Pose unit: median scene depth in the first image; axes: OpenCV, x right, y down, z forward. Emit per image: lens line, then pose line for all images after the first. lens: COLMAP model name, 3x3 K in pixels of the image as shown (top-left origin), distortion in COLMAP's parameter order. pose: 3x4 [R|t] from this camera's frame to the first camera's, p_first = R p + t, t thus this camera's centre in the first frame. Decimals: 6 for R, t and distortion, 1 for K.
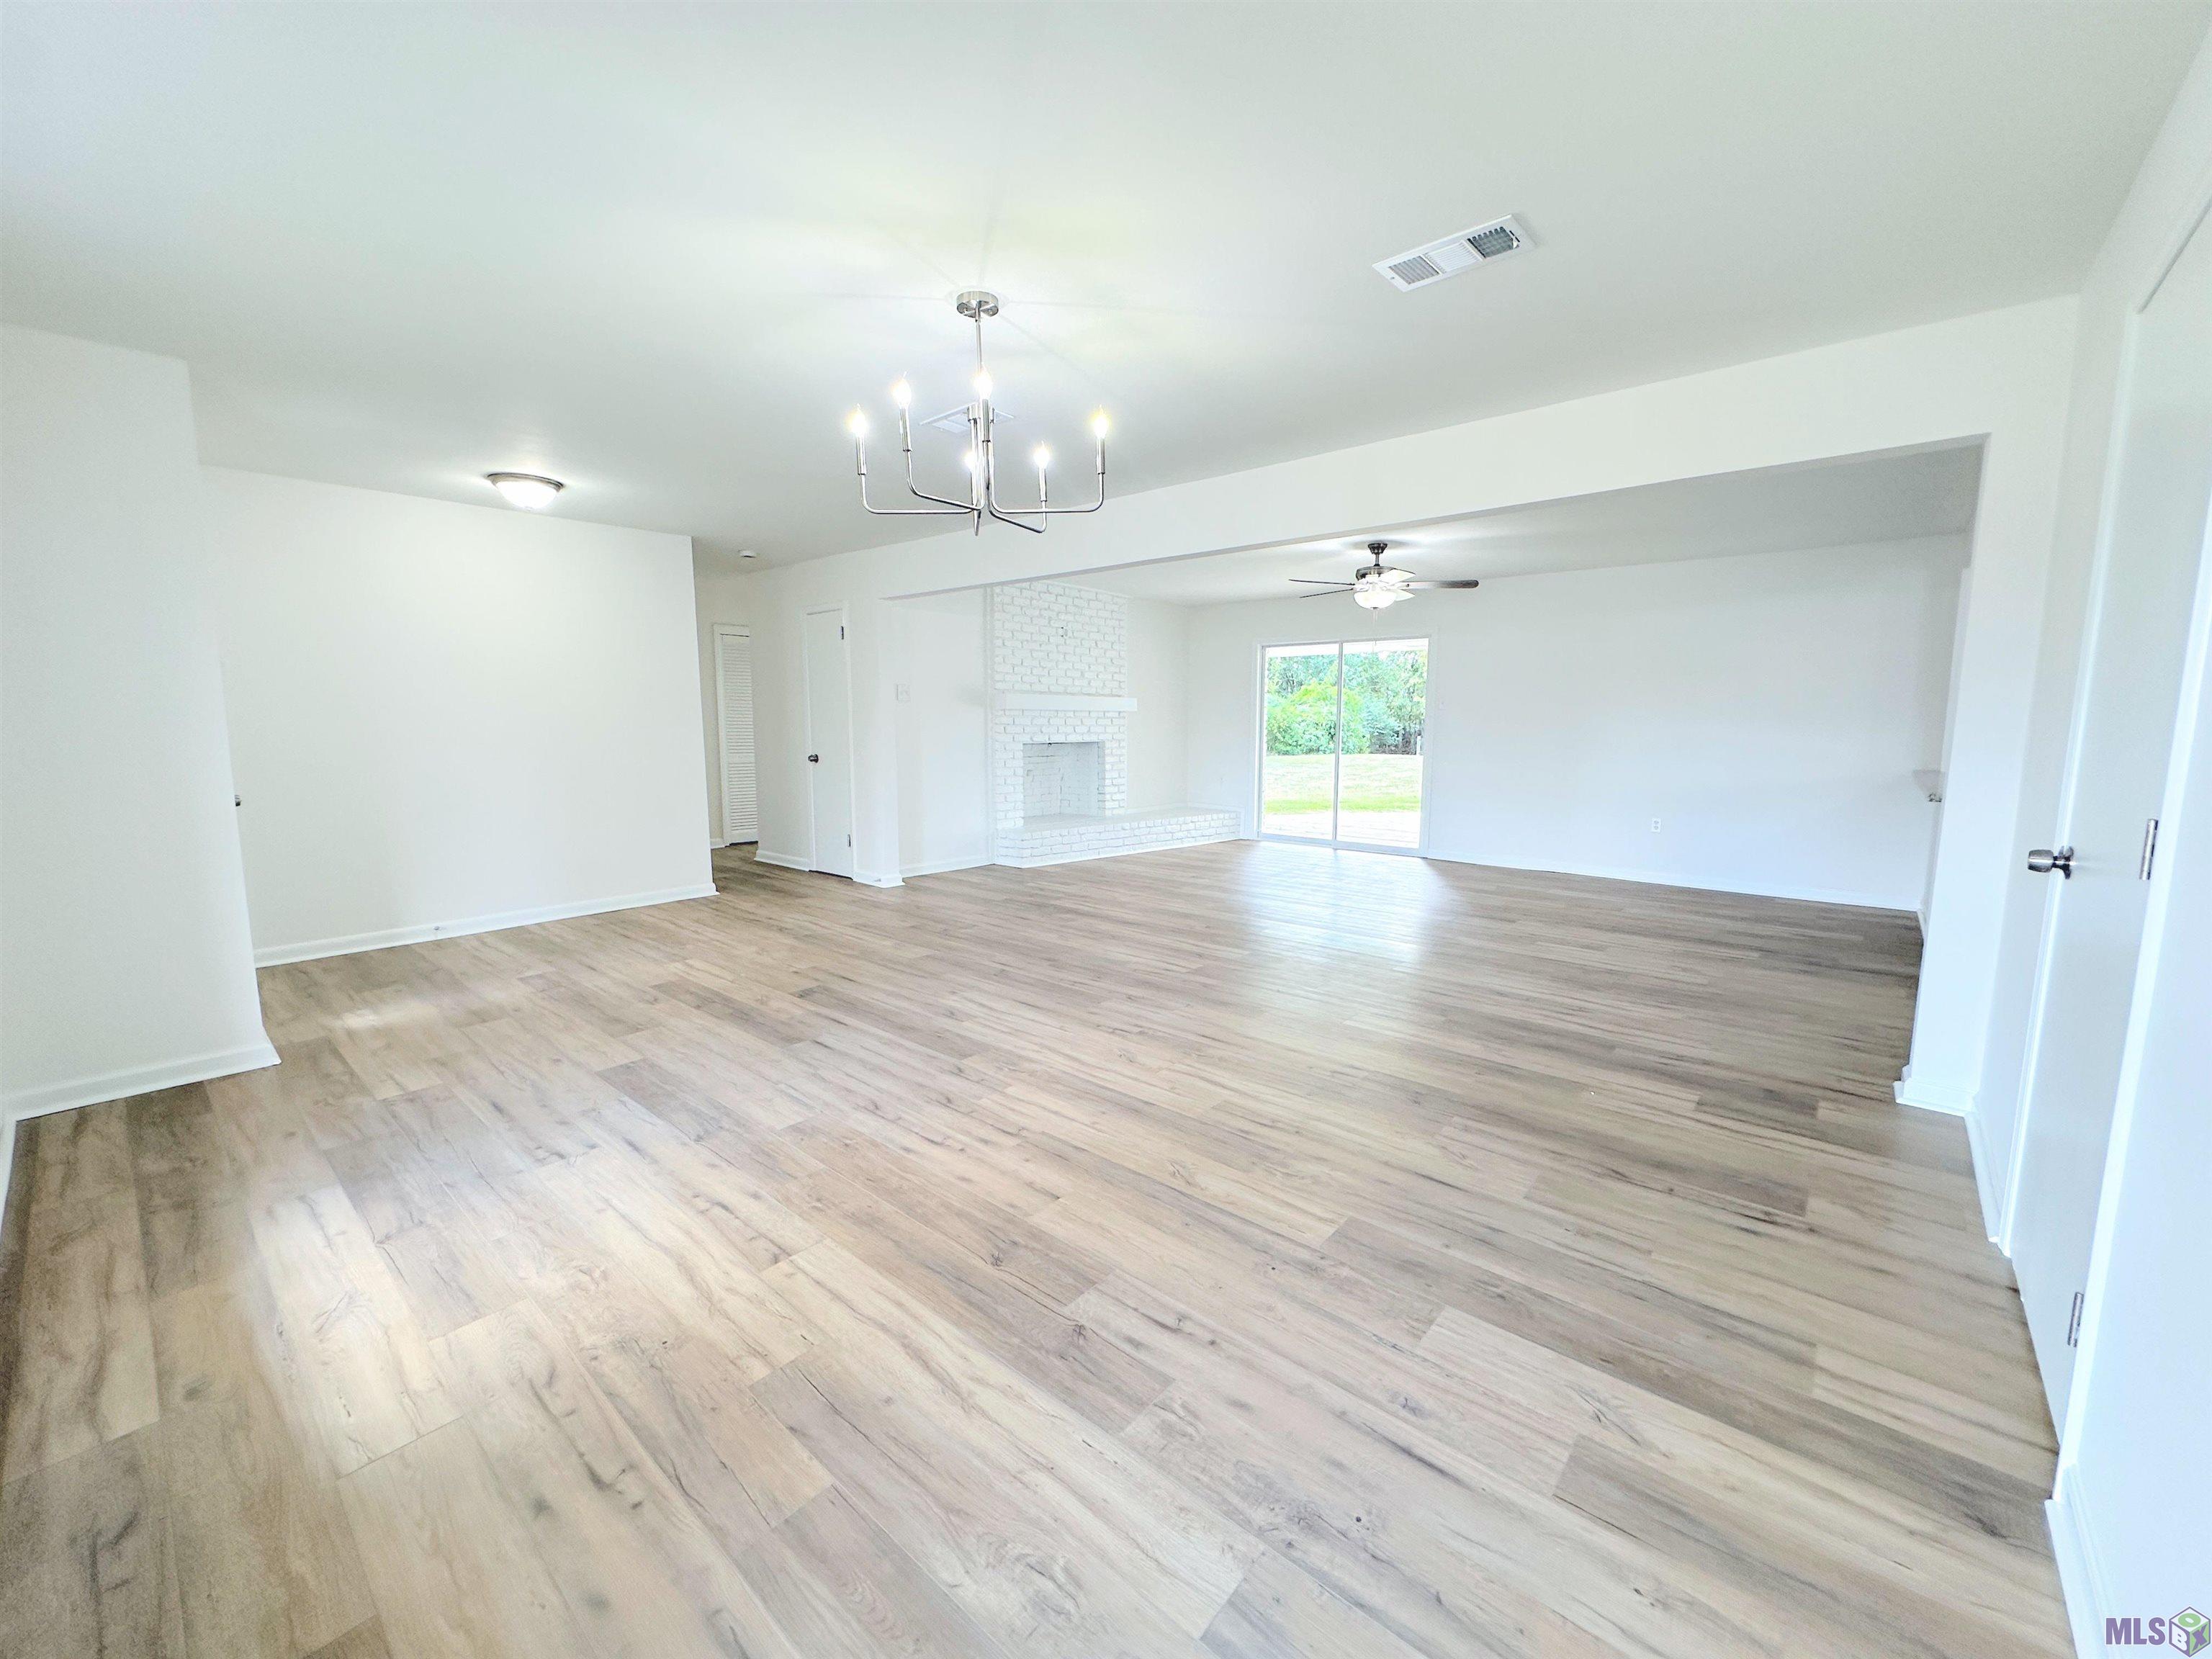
lens RADIAL K [[885.3, 0, 1105.0], [0, 885.3, 826.1], [0, 0, 1]] dist [-0.004668, 0.000968]
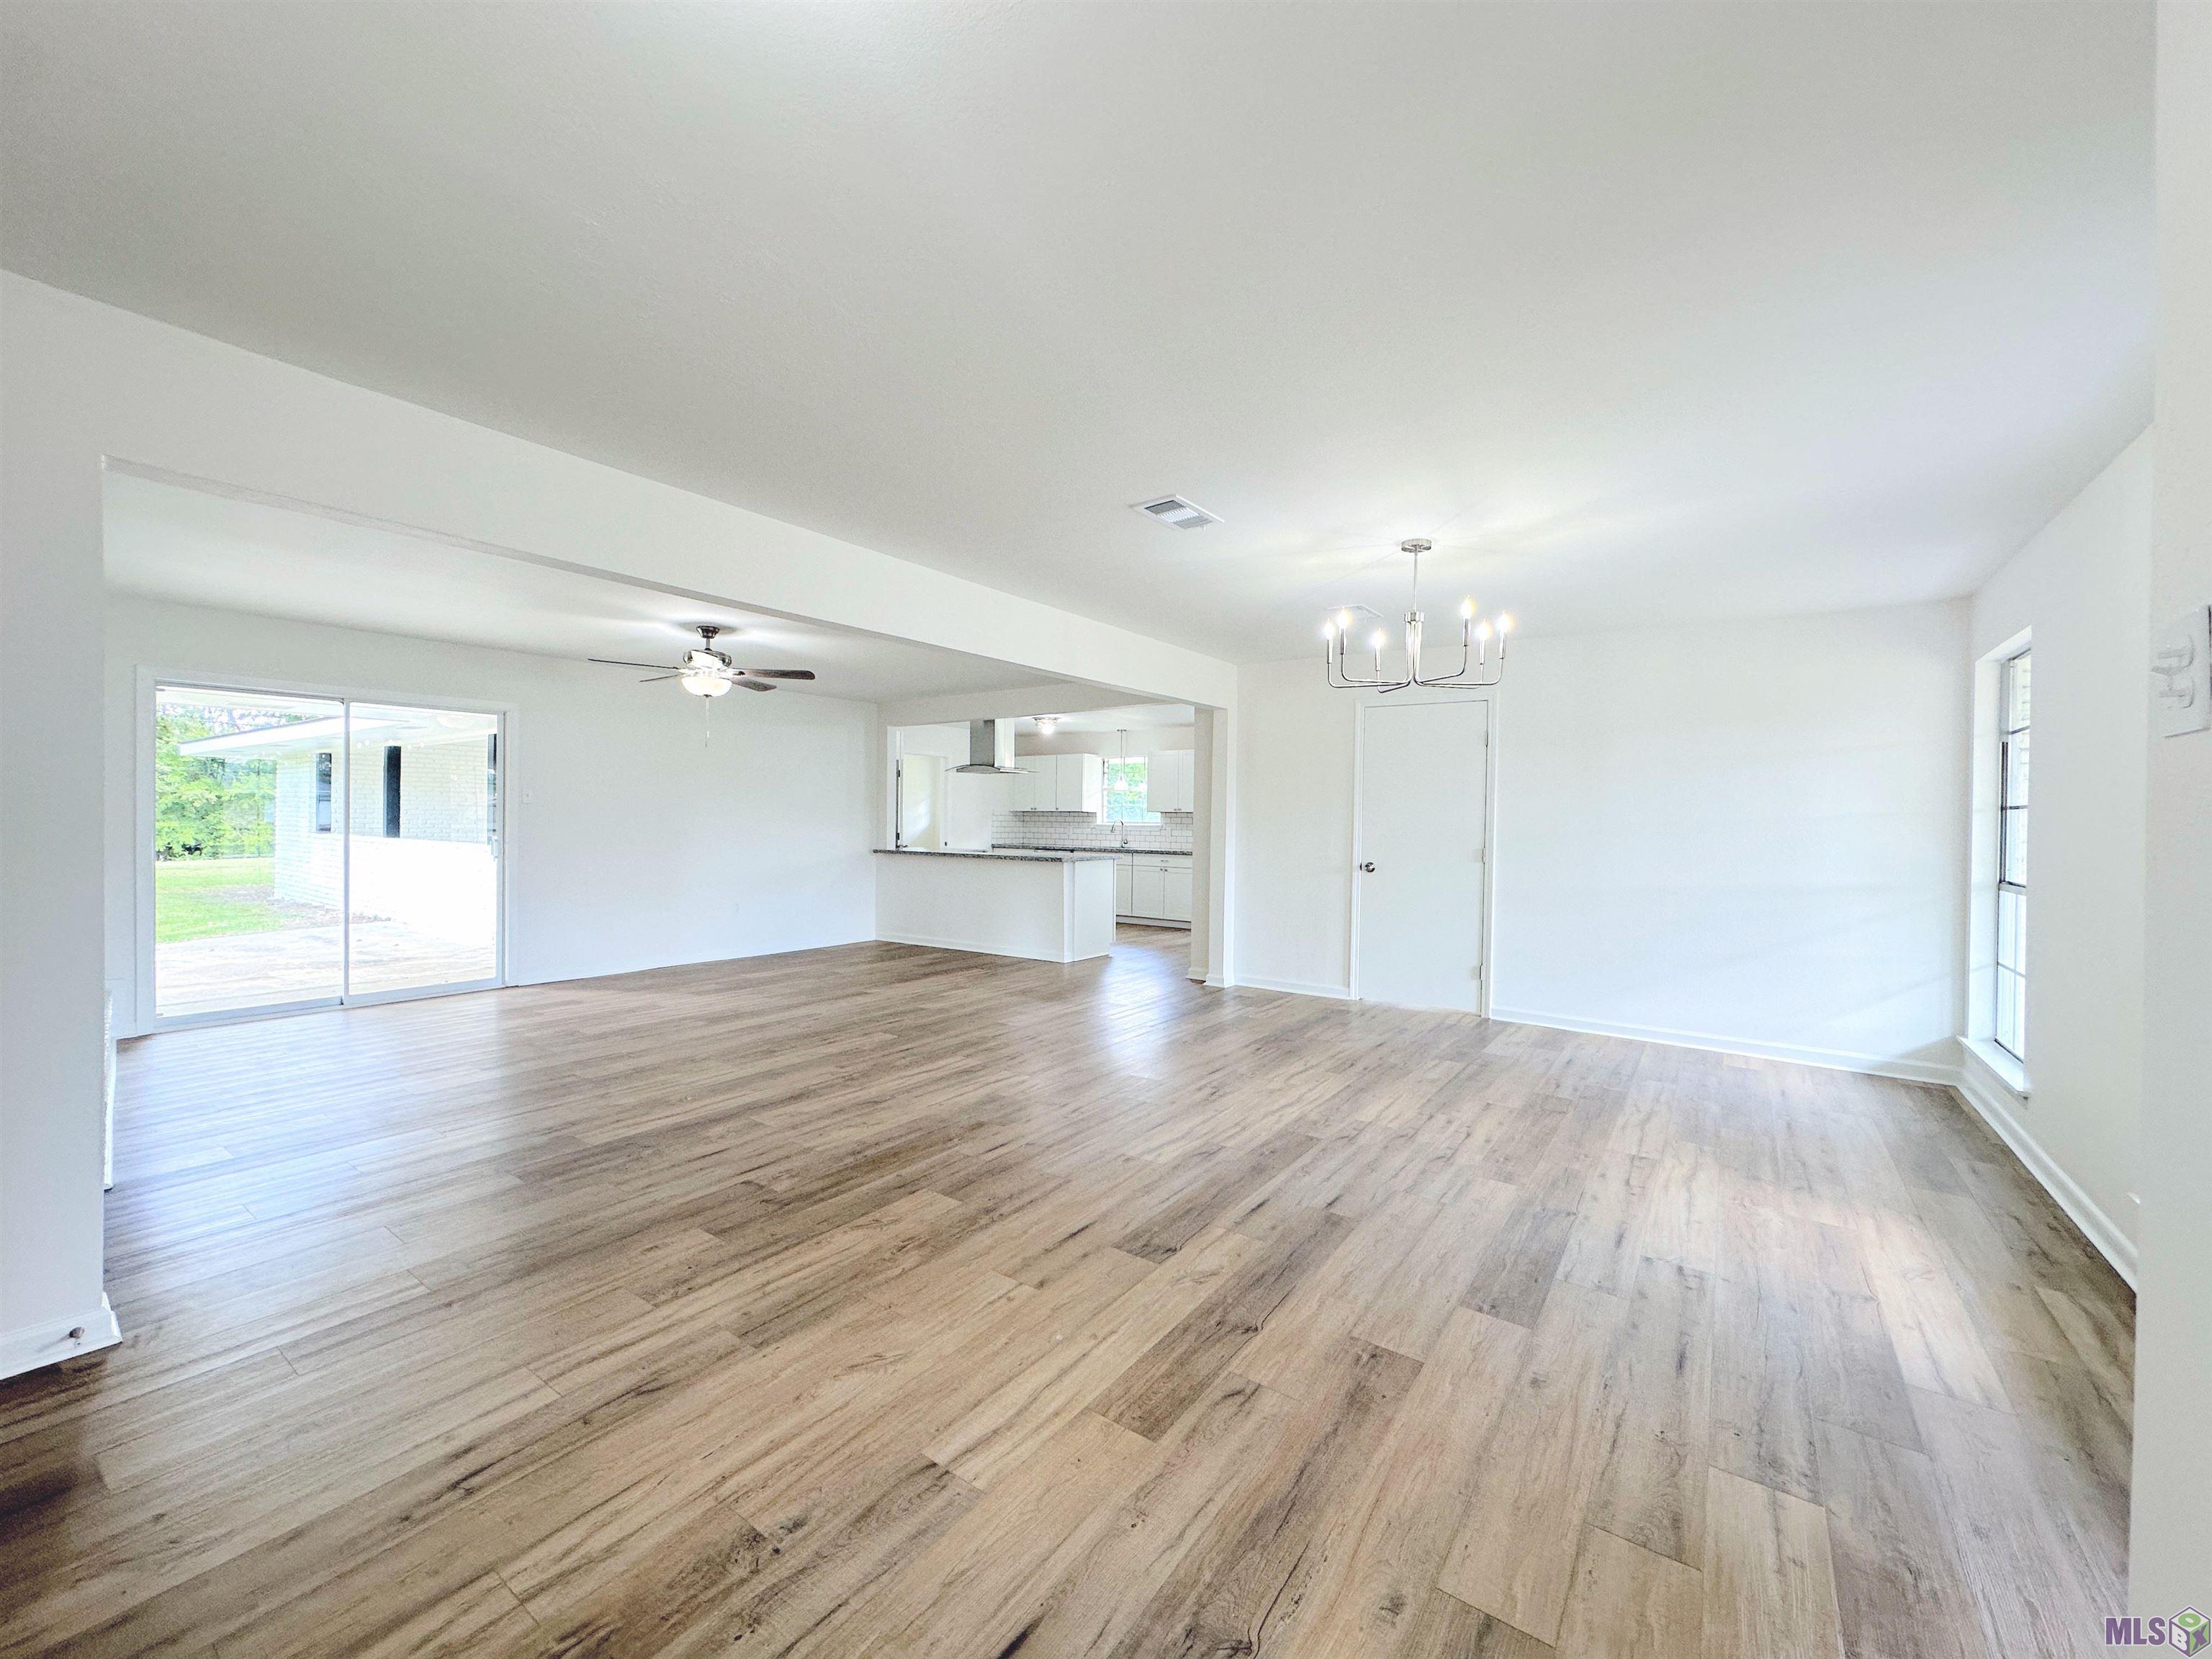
lens RADIAL K [[885.3, 0, 1105.0], [0, 885.3, 826.1], [0, 0, 1]] dist [-0.004668, 0.000968]
pose [[-0.098816, -0.012461, 0.995028, -1.108189], [0.109042, 0.993765, 0.023274, -0.156177], [-0.989113, 0.110800, -0.096841, 1.214348]]
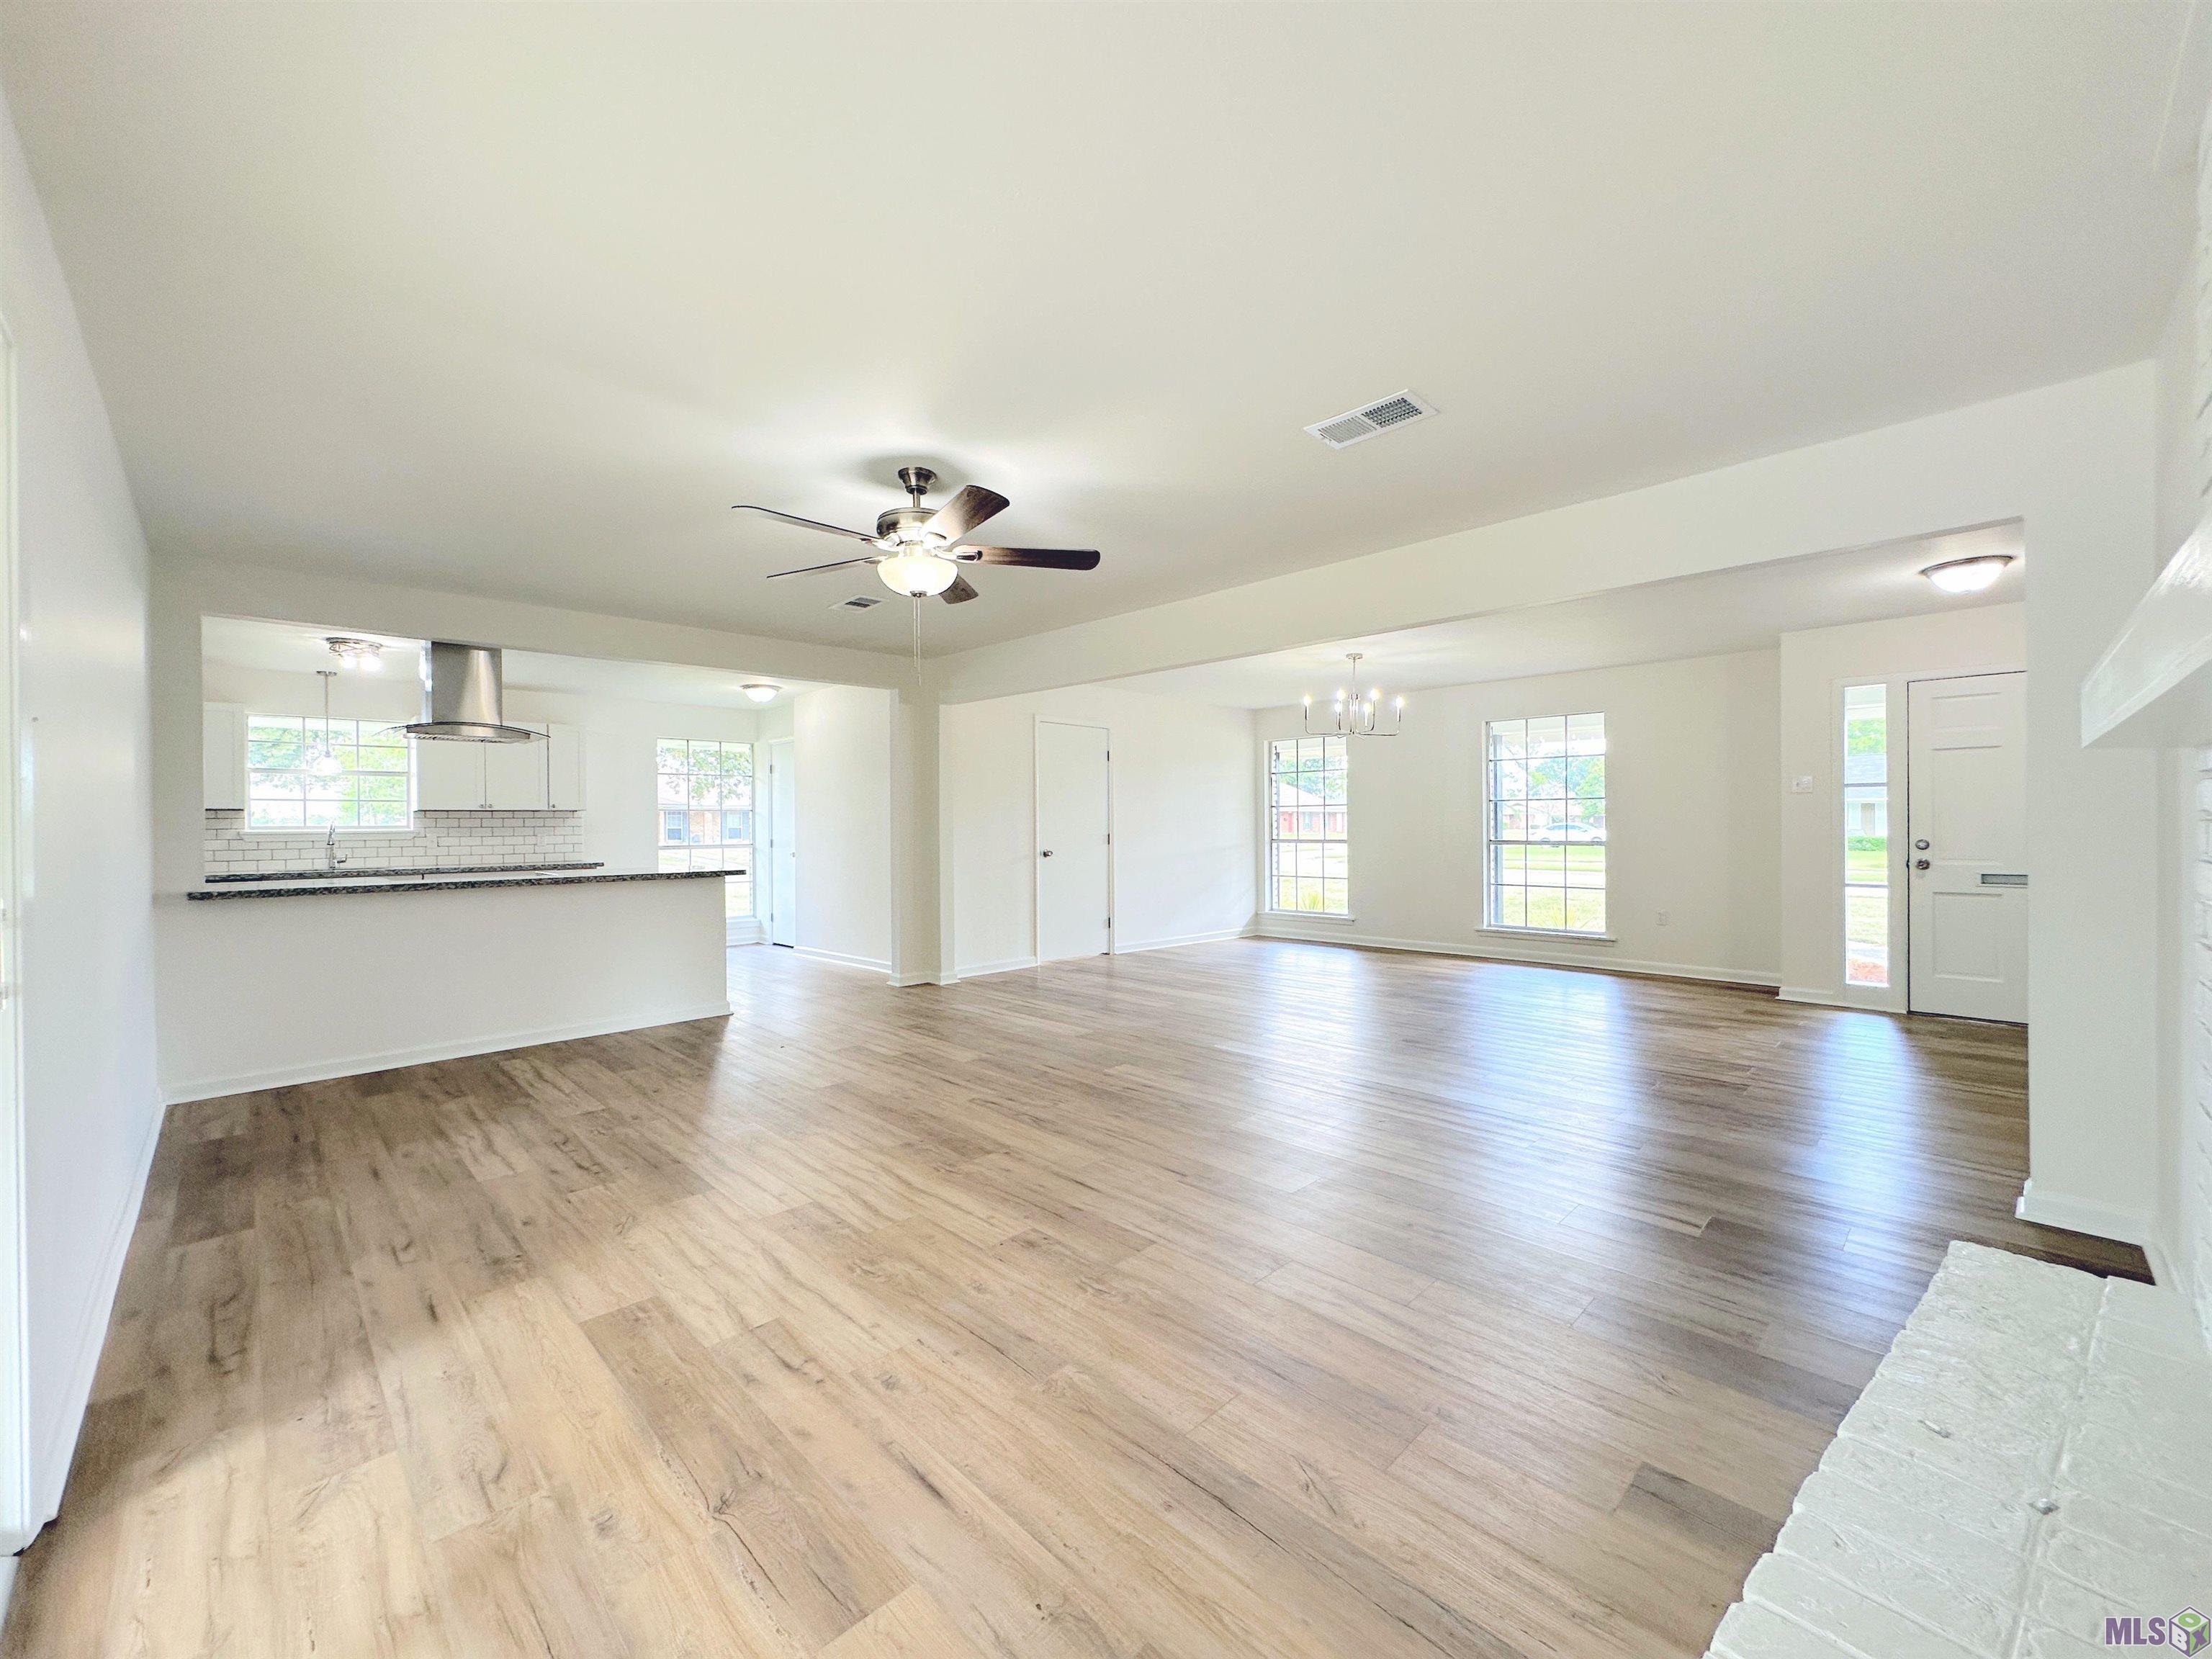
lens RADIAL K [[885.3, 0, 1105.0], [0, 885.3, 826.1], [0, 0, 1]] dist [-0.004668, 0.000968]
pose [[-0.997408, 0.005814, 0.071714, 0.293426], [0.014603, 0.992342, 0.122654, -0.307288], [-0.070452, 0.123383, -0.989855, 2.659970]]
